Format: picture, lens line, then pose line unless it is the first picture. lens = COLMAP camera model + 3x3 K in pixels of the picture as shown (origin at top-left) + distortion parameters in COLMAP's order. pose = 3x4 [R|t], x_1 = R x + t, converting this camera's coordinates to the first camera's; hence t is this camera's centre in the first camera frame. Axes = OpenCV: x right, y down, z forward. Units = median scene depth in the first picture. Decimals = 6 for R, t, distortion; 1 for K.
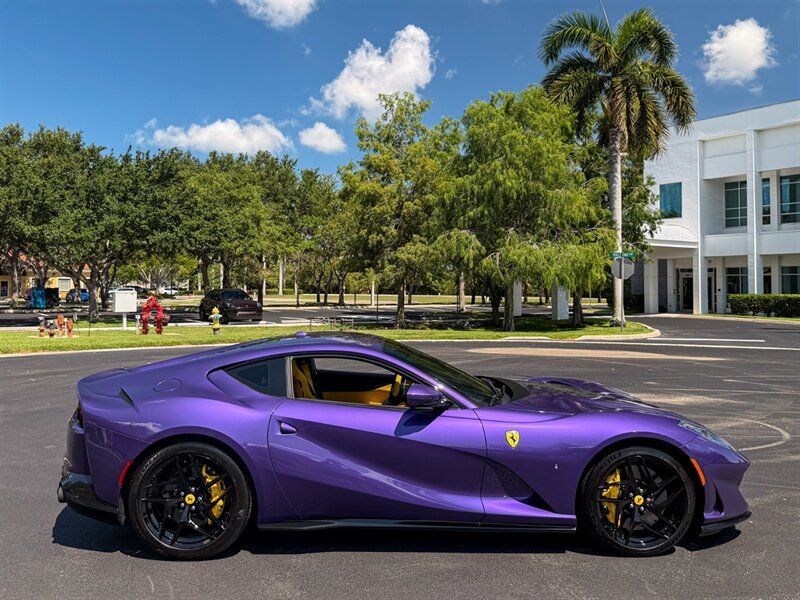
lens RADIAL K [[737.9, 0, 401.5], [0, 737.9, 249.5], [0, 0, 1]] dist [0.140968, -0.294985]
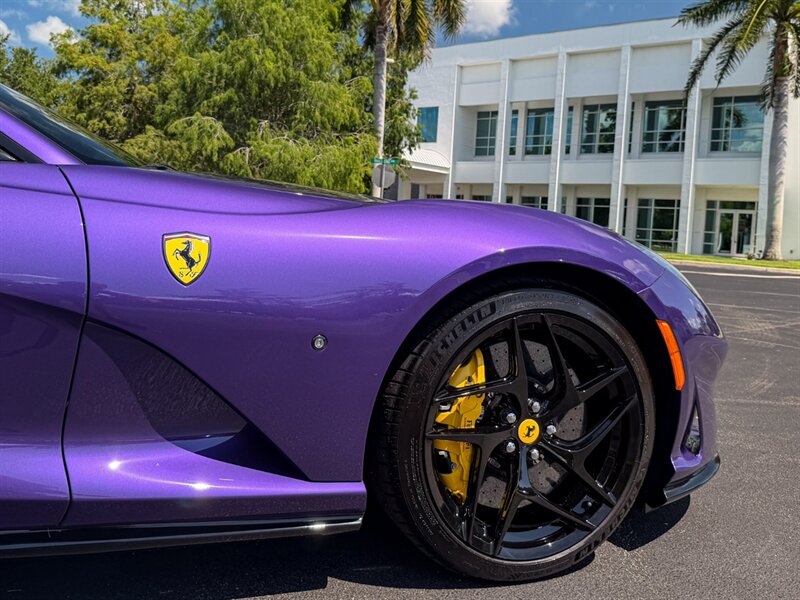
lens RADIAL K [[737.9, 0, 401.5], [0, 737.9, 249.5], [0, 0, 1]] dist [0.140968, -0.294985]
pose [[0.944920, 0.037156, 0.325185, 0.019578], [-0.067538, 0.994288, 0.082644, 0.032289], [-0.320256, -0.100055, 0.942032, 0.100821]]
